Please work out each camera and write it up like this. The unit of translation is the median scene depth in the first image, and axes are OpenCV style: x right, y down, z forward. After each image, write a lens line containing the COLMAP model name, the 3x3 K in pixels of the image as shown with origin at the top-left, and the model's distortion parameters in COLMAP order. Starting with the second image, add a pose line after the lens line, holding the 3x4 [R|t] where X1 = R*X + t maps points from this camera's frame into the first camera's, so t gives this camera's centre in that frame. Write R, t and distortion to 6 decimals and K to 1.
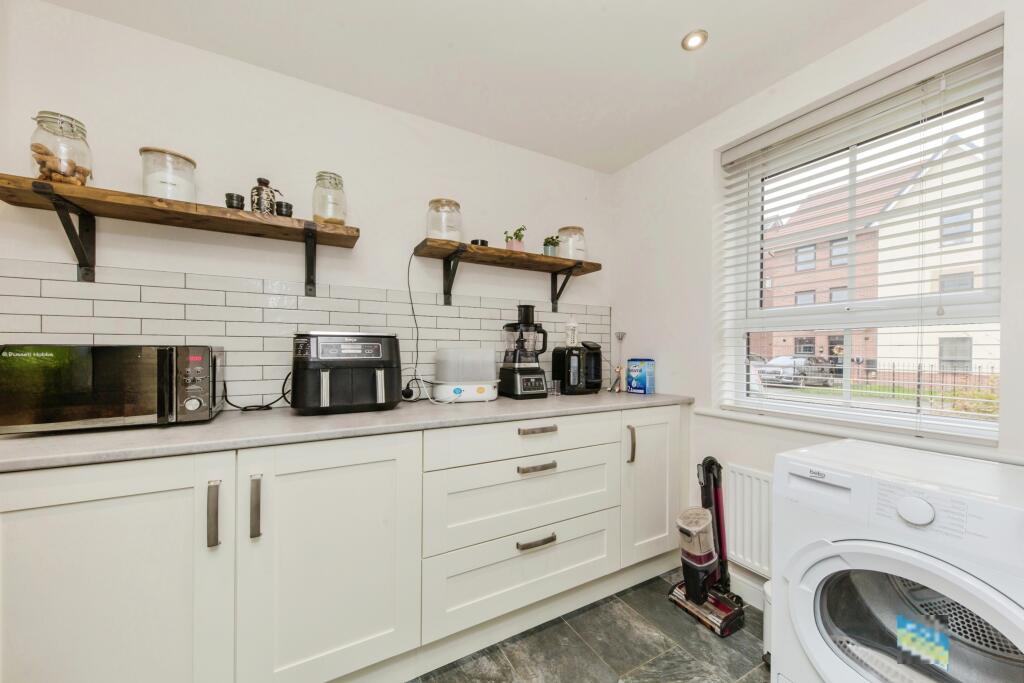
lens RADIAL K [[382.3, 0, 512.0], [0, 382.3, 341.5], [0, 0, 1]] dist [0.012407, 0.000018]
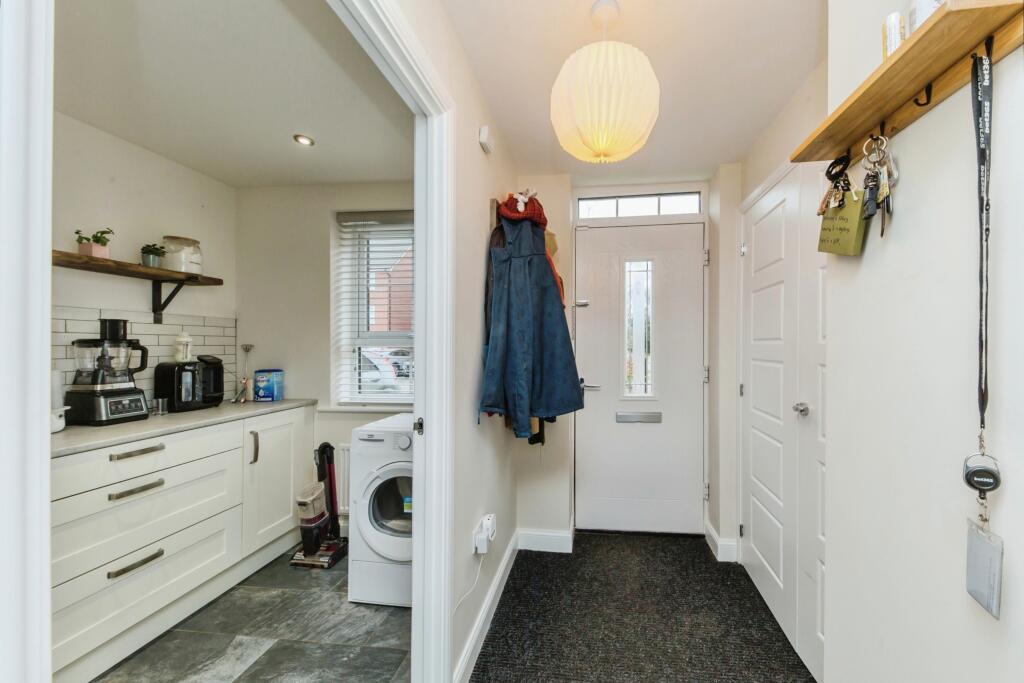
lens RADIAL K [[345.9, 0, 511.0], [0, 345.9, 349.0], [0, 0, 1]] dist [0.019100, -0.006702]
pose [[0.613891, -0.002580, 0.789387, -0.038924], [-0.005398, 0.999958, 0.007466, -0.034945], [-0.789372, -0.008844, 0.613851, -0.227375]]
